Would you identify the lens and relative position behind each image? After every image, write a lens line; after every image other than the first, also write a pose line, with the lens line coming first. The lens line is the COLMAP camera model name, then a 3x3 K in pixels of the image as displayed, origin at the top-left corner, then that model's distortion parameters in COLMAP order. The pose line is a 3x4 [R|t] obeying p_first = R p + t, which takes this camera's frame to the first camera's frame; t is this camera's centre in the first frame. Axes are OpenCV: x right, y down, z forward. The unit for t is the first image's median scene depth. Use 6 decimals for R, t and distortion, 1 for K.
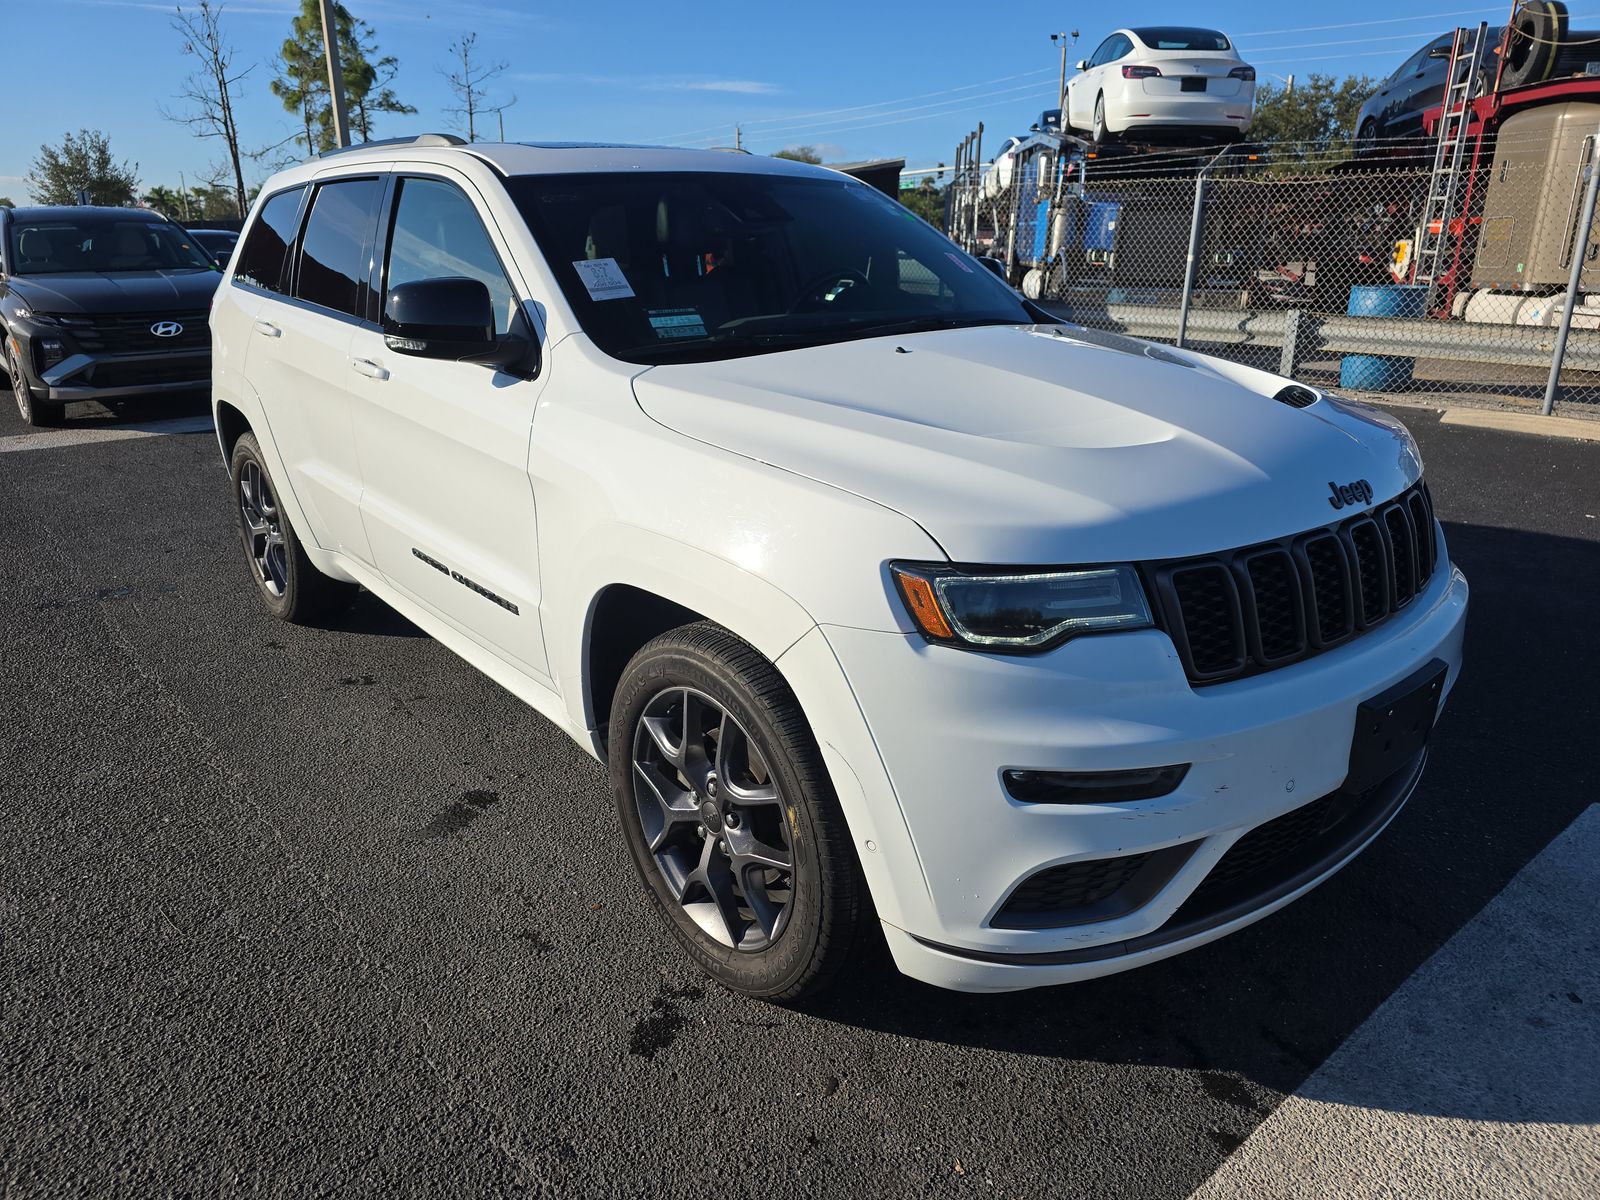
lens RADIAL K [[1141.9, 0, 805.8], [0, 1141.9, 596.7], [0, 0, 1]] dist [0.022065, -0.008904]
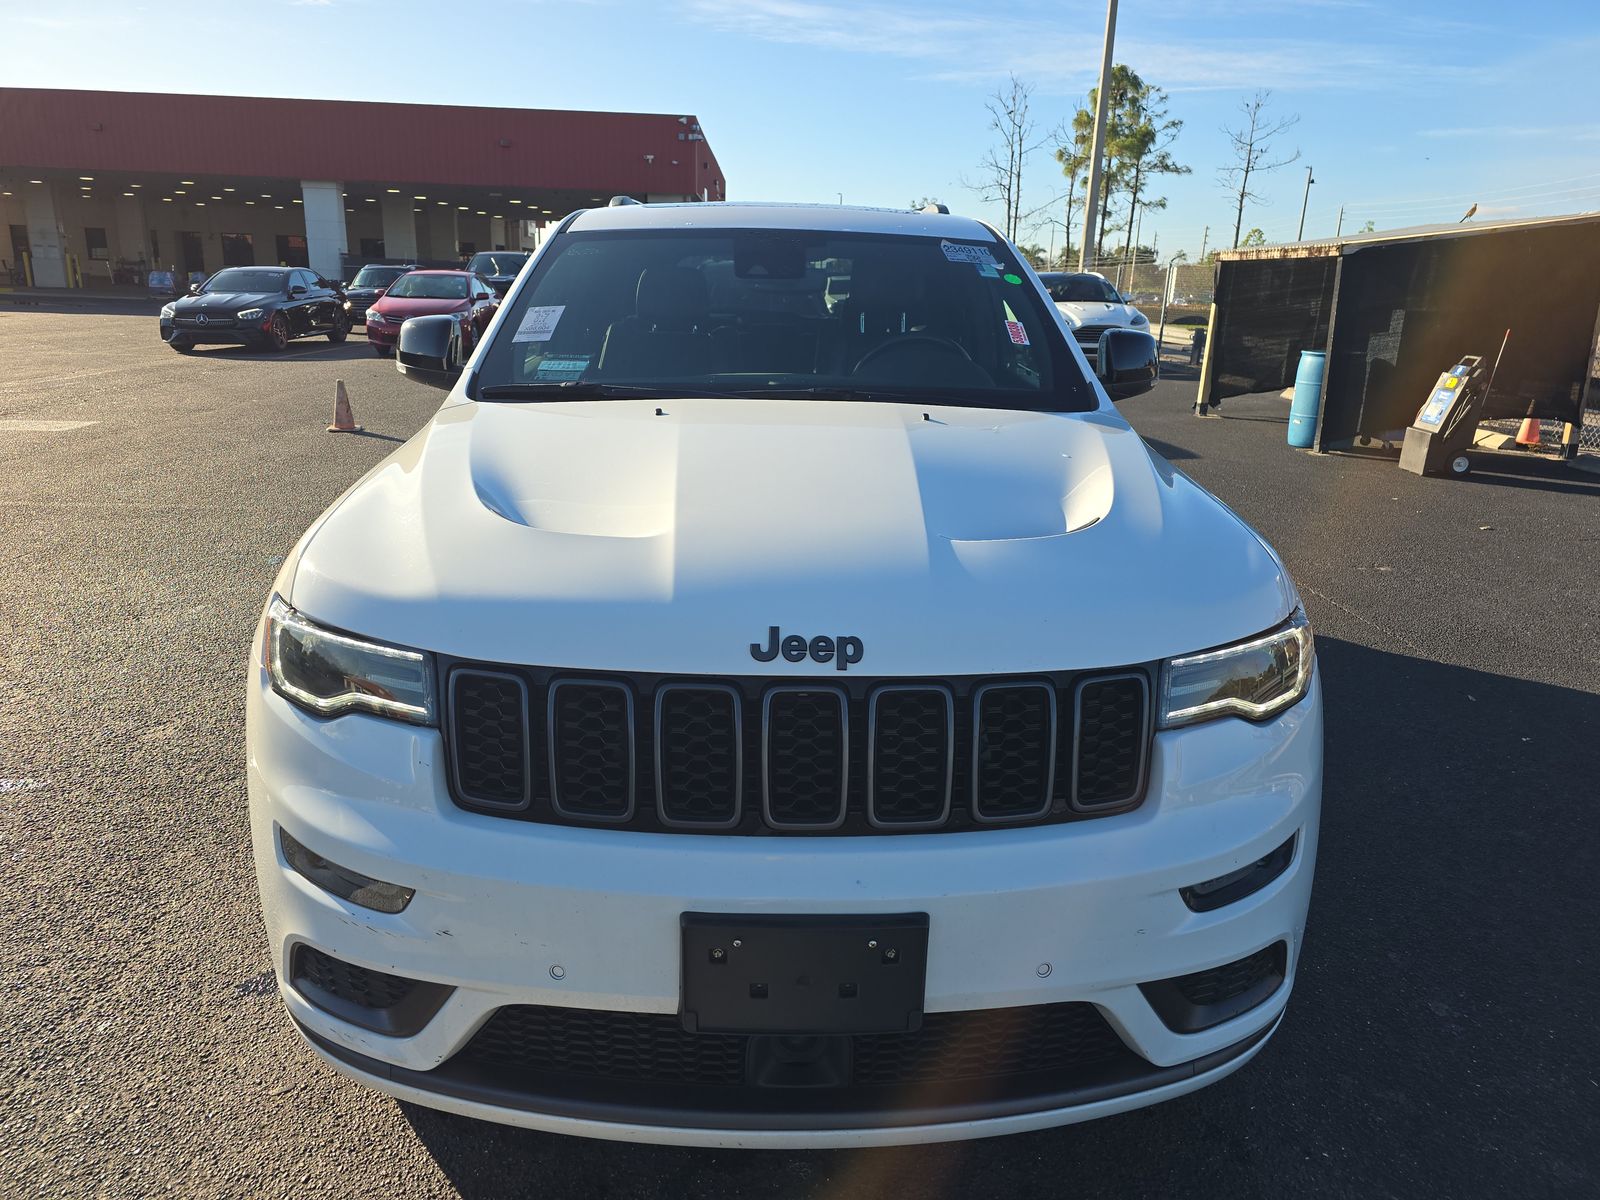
lens RADIAL K [[1141.9, 0, 805.8], [0, 1141.9, 596.7], [0, 0, 1]] dist [0.022065, -0.008904]
pose [[0.763500, 0.198327, -0.614601, 0.688660], [-0.226209, 0.973515, 0.033133, -0.110100], [0.604895, 0.113731, 0.788142, 0.302160]]
